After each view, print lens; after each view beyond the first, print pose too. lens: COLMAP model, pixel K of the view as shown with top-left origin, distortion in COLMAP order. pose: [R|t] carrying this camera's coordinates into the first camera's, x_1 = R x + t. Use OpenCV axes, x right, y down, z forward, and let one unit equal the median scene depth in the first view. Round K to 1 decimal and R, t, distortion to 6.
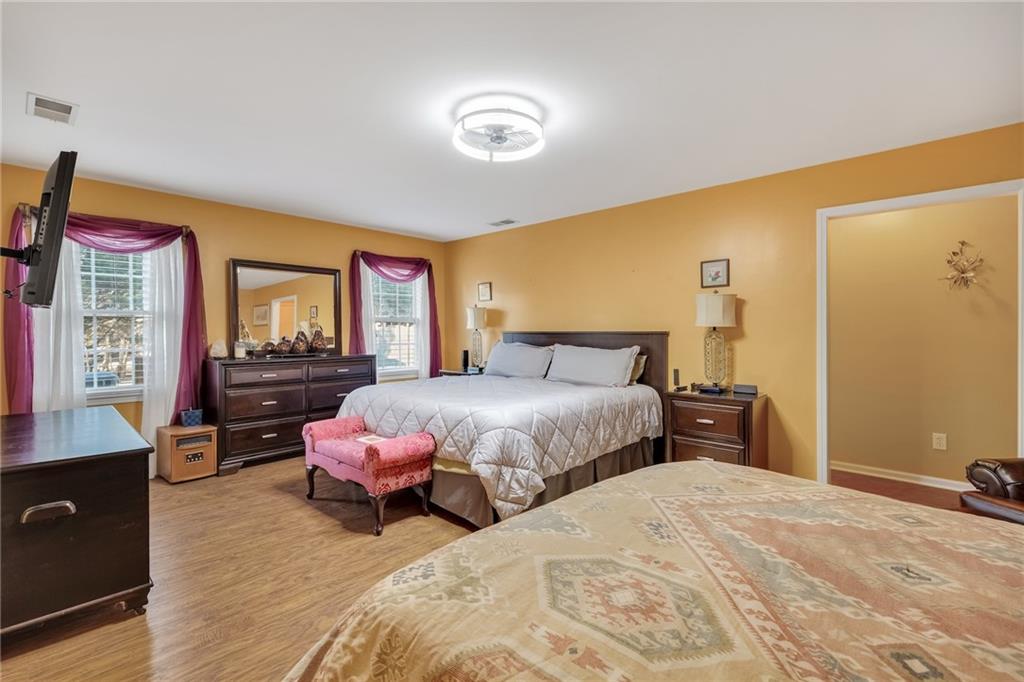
lens RADIAL K [[469.9, 0, 509.0], [0, 469.9, 335.6], [0, 0, 1]] dist [0.011933, -0.000223]
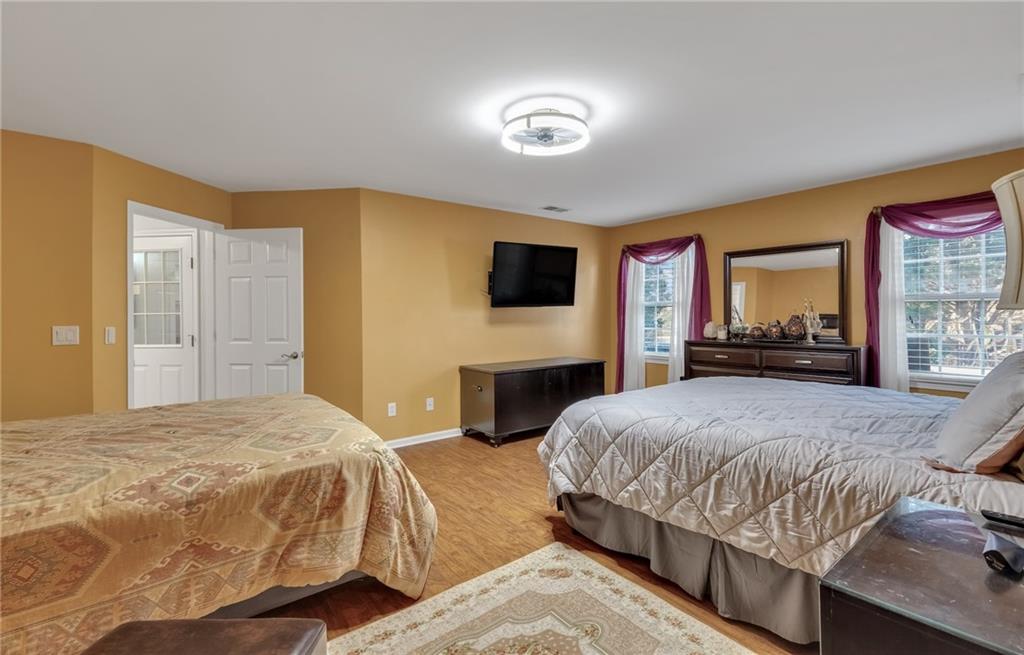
lens RADIAL K [[458.7, 0, 507.0], [0, 458.7, 319.2], [0, 0, 1]] dist [0.001544, 0.000015]
pose [[-0.156515, 0.008020, -0.987643, 0.656551], [-0.005875, 0.999942, 0.009051, -0.009384], [0.987658, 0.007220, -0.156458, 0.708266]]
